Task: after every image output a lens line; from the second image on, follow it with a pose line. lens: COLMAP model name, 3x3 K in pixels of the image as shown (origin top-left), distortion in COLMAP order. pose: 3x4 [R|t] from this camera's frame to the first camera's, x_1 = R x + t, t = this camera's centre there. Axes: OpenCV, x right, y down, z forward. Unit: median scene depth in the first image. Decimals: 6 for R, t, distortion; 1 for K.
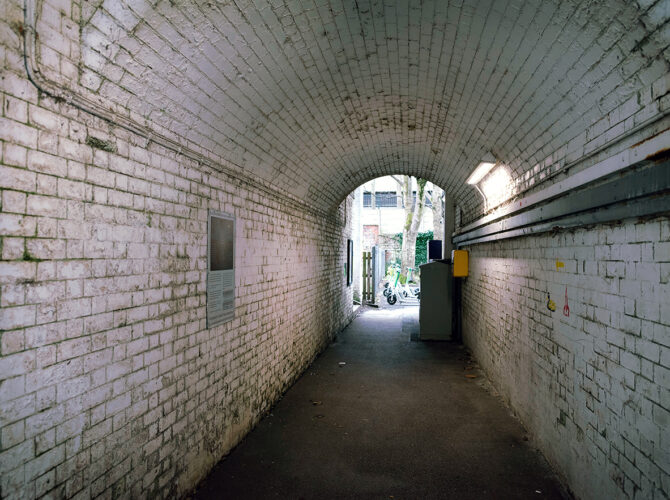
lens RADIAL K [[528.3, 0, 335.0], [0, 528.3, 250.0], [0, 0, 1]] dist [-0.042505, 0.004747]
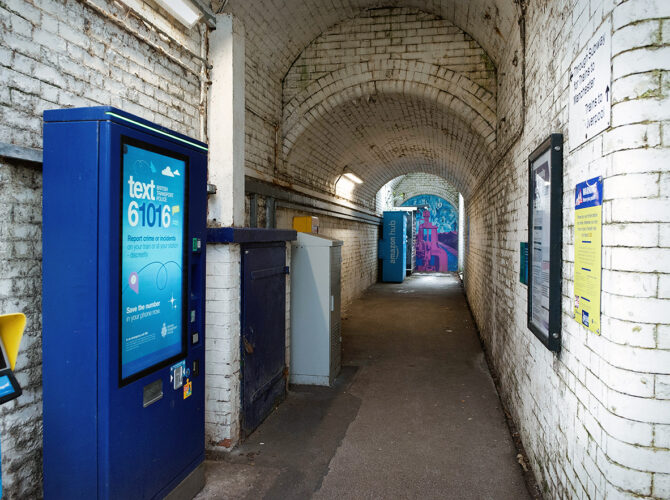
lens RADIAL K [[528.3, 0, 335.0], [0, 528.3, 250.0], [0, 0, 1]] dist [-0.042505, 0.004747]
pose [[-0.997318, -0.020265, 0.070323, 0.222169], [-0.019243, 0.999700, 0.015173, 0.059845], [-0.070609, 0.013779, -0.997409, 2.796548]]
